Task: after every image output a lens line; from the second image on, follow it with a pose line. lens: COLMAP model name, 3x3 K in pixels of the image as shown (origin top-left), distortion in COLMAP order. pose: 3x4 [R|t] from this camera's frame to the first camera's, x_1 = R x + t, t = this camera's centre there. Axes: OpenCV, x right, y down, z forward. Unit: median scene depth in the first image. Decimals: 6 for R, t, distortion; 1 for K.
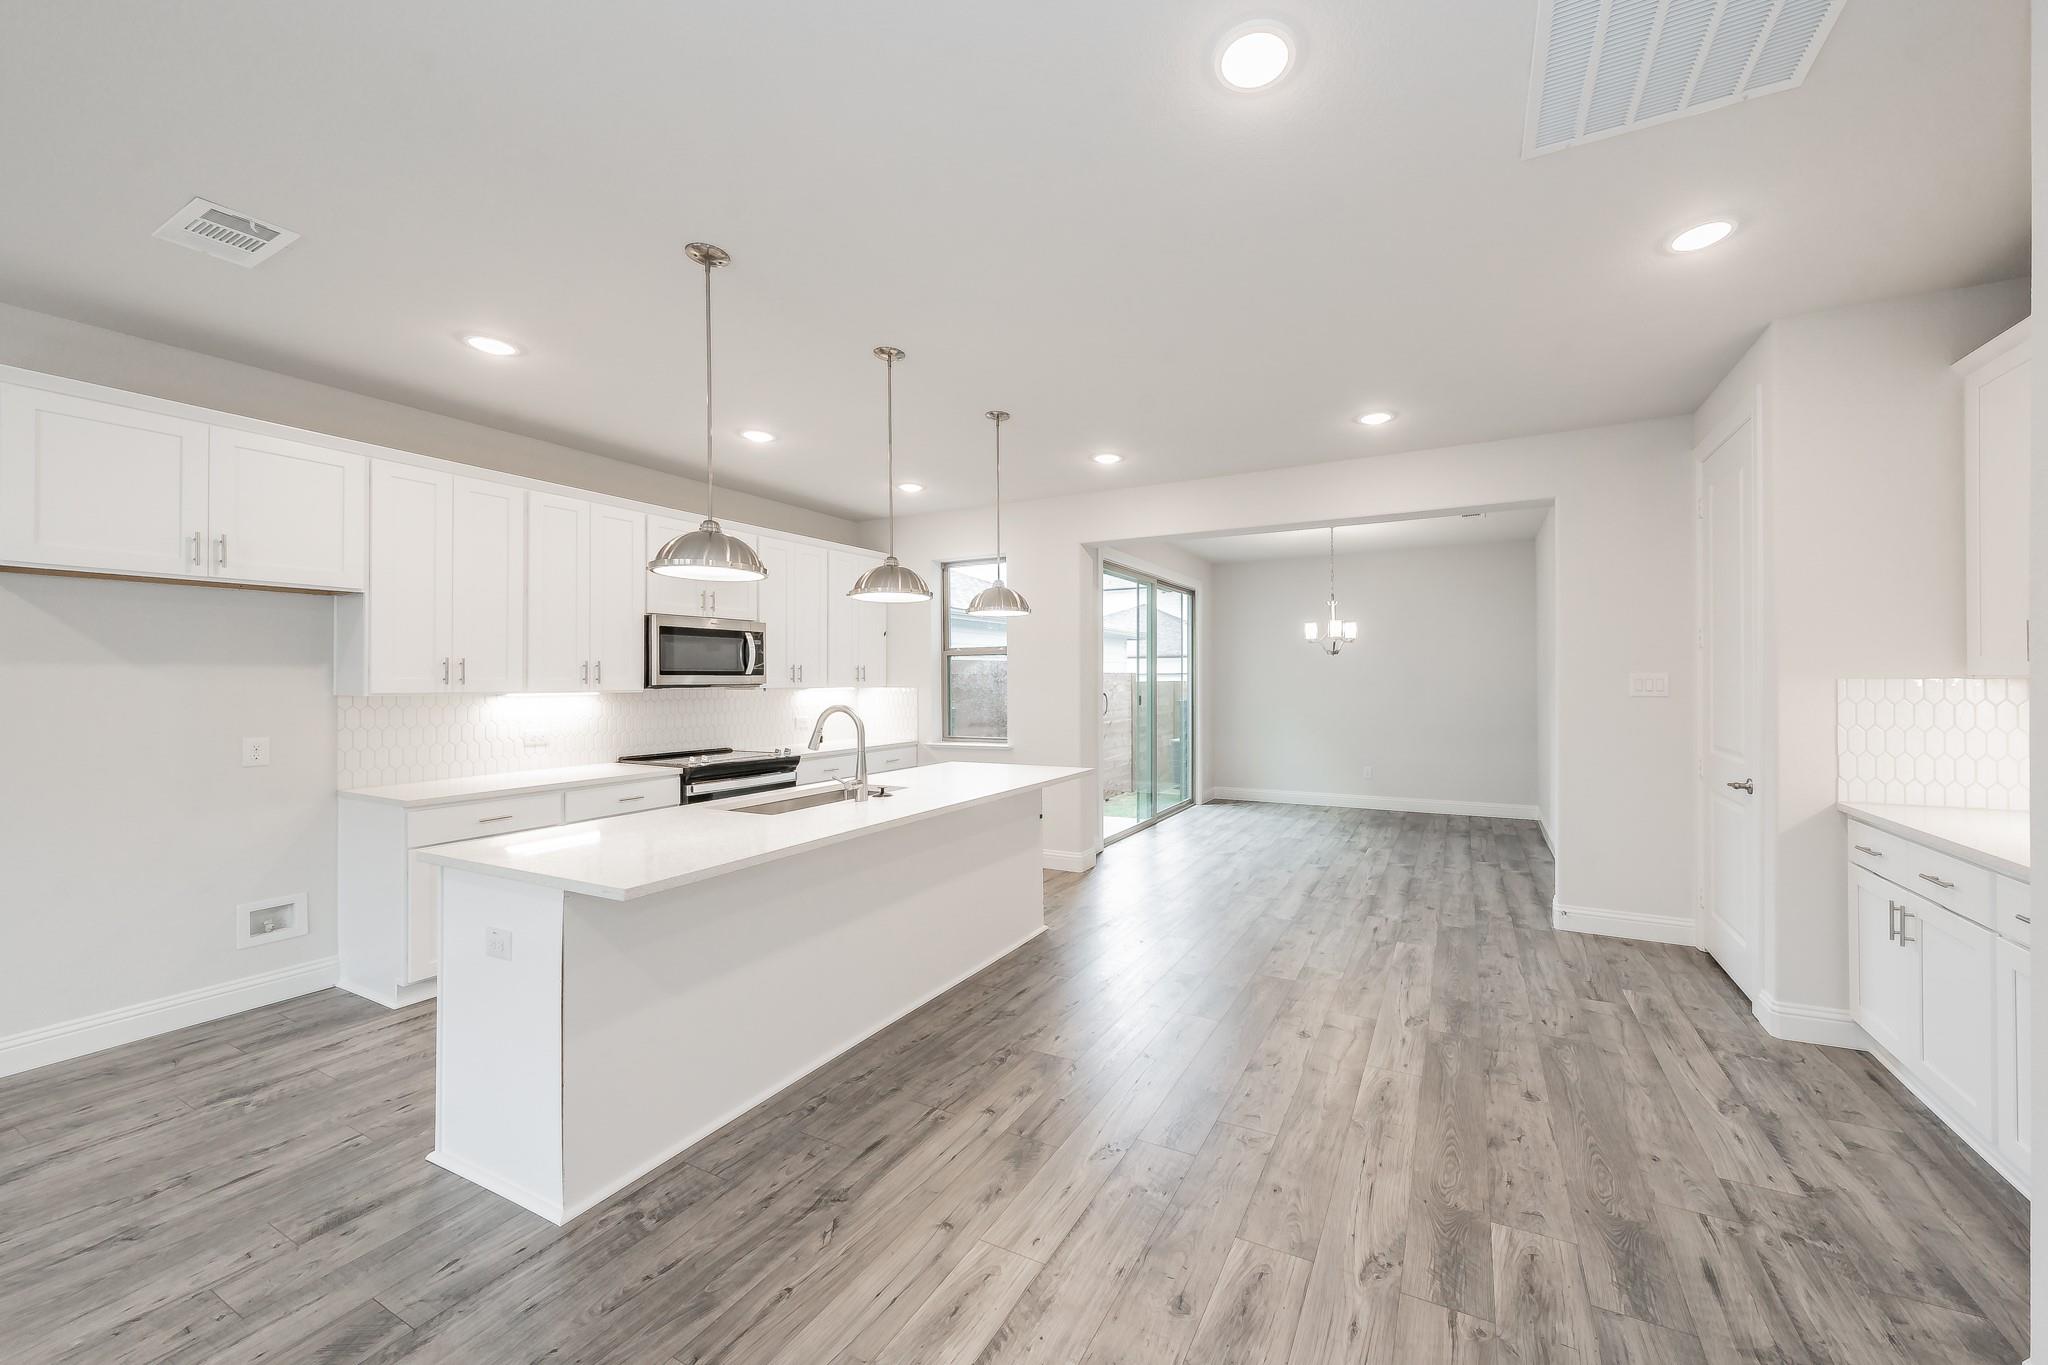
lens RADIAL K [[731.2, 0, 1128.9], [0, 731.2, 683.0], [0, 0, 1]] dist [-0.000127, -0.000044]
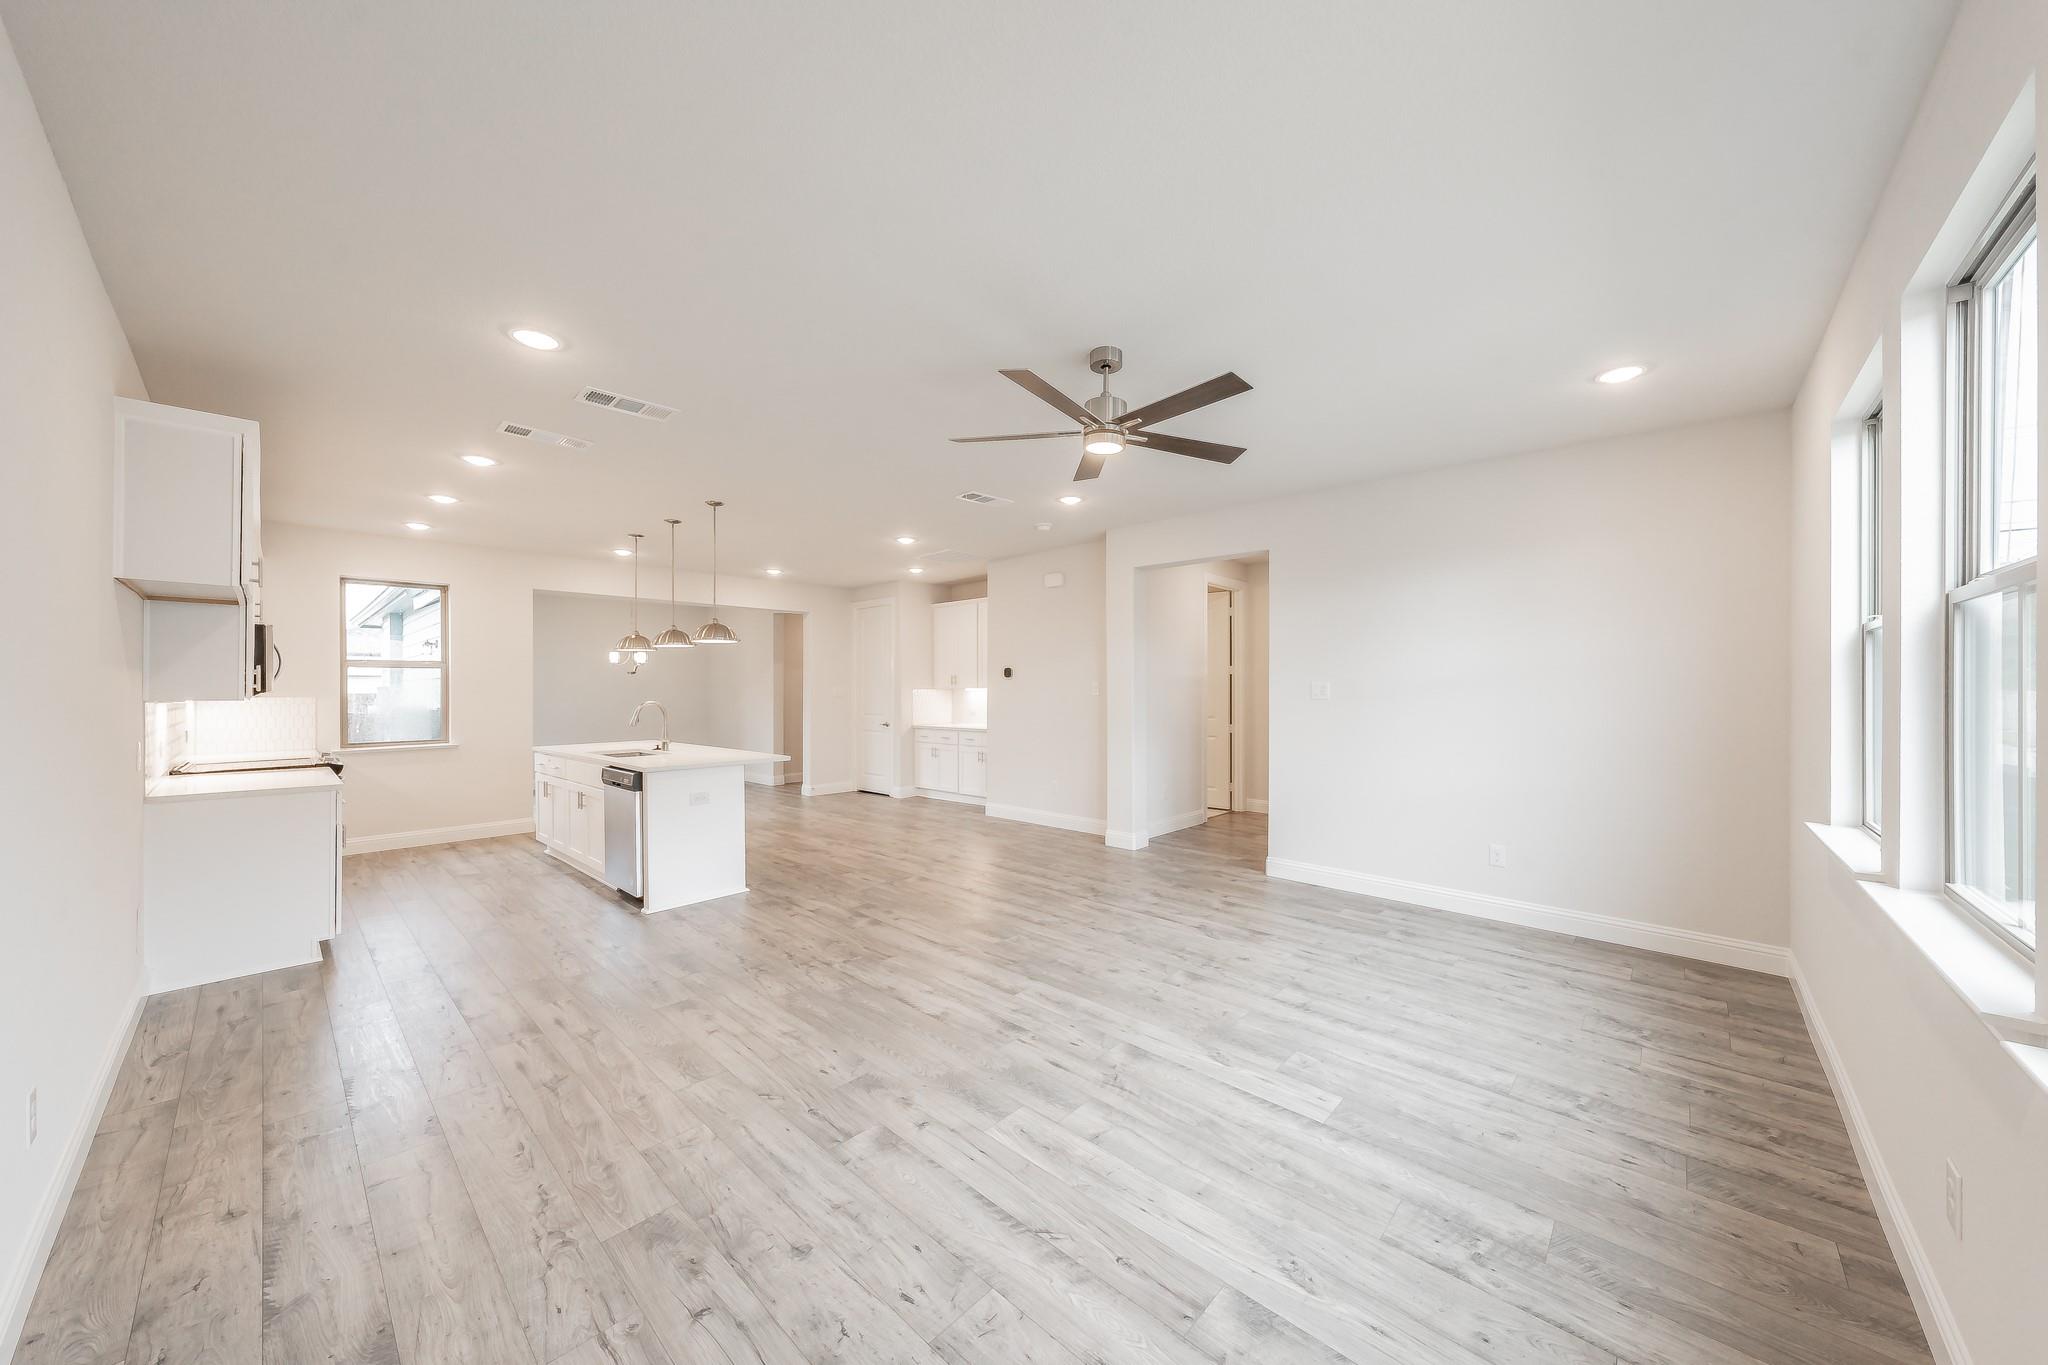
lens RADIAL K [[702.1, 0, 1022.7], [0, 702.1, 687.6], [0, 0, 1]] dist [-0.000089, -0.000114]
pose [[0.310291, 0.007224, 0.950614, -1.126054], [0.005703, 0.999939, -0.009460, 0.009209], [-0.950624, 0.008356, 0.310231, -0.295701]]
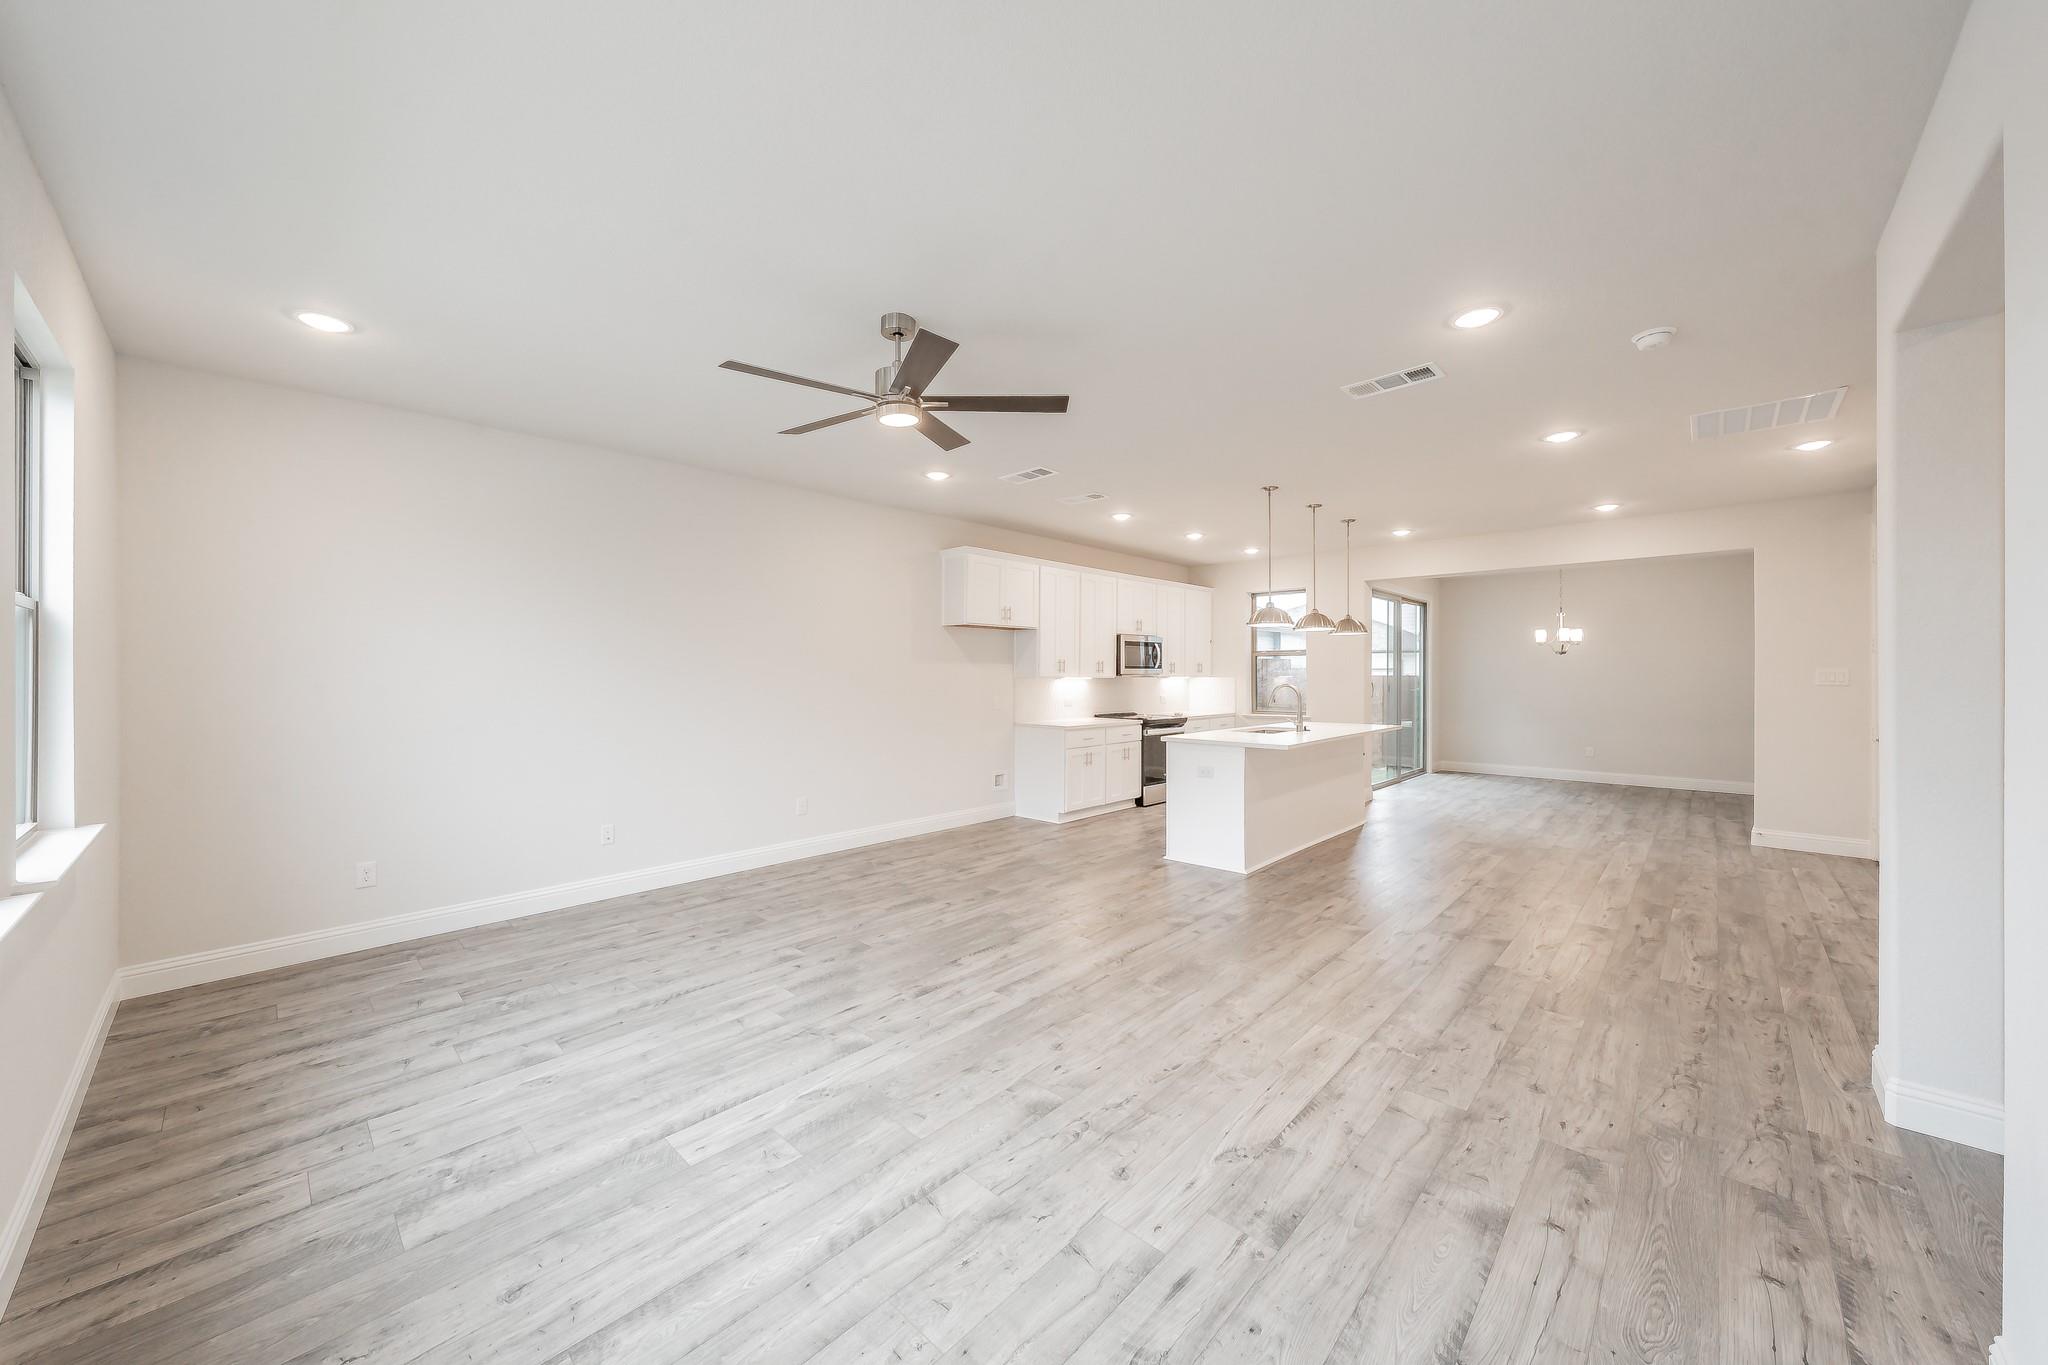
lens RADIAL K [[740.8, 0, 1022.8], [0, 740.8, 675.5], [0, 0, 1]] dist [-0.001829, 0.000134]
pose [[0.948156, 0.007013, -0.317728, -0.266956], [-0.008016, 0.999966, -0.001847, 0.010630], [0.317704, 0.004298, 0.948180, -0.700763]]
